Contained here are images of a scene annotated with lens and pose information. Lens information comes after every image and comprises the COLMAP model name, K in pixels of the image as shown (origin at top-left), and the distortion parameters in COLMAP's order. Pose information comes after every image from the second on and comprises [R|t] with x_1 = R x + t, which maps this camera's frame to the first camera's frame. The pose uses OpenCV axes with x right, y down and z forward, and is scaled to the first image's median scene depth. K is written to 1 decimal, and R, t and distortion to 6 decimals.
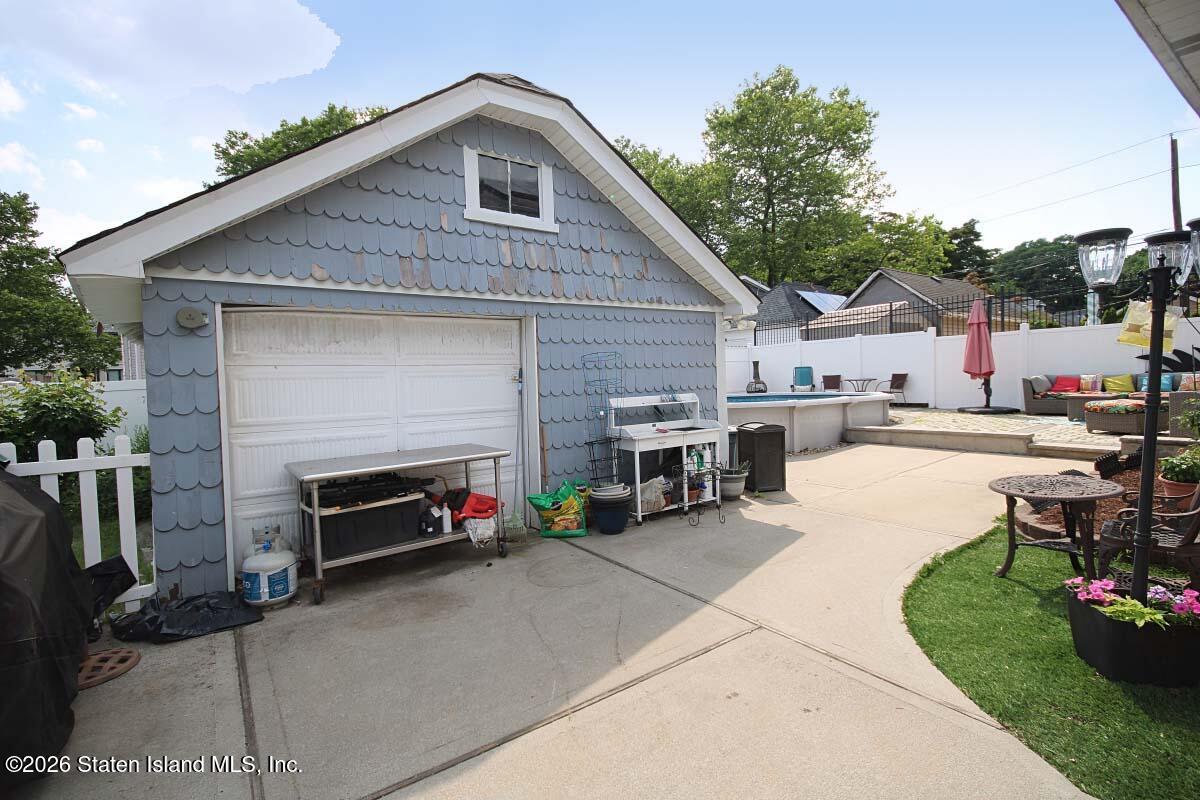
lens RADIAL K [[557.2, 0, 604.5], [0, 557.2, 401.8], [0, 0, 1]] dist [0.023247, -0.017191]
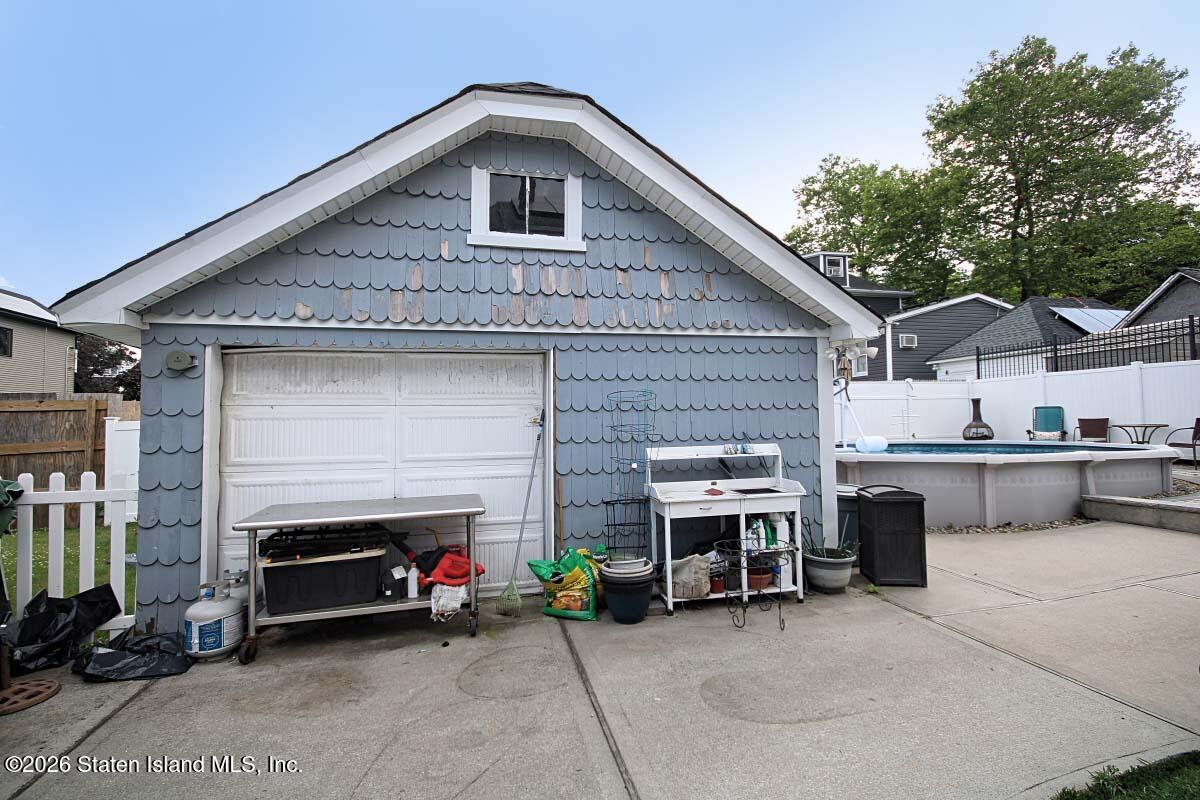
lens RADIAL K [[557.2, 0, 604.5], [0, 557.2, 401.8], [0, 0, 1]] dist [0.023247, -0.017191]
pose [[0.925054, 0.005090, -0.379801, 0.271390], [-0.029136, 0.997915, -0.057590, -0.024689], [0.378716, 0.064340, 0.923274, 0.238146]]
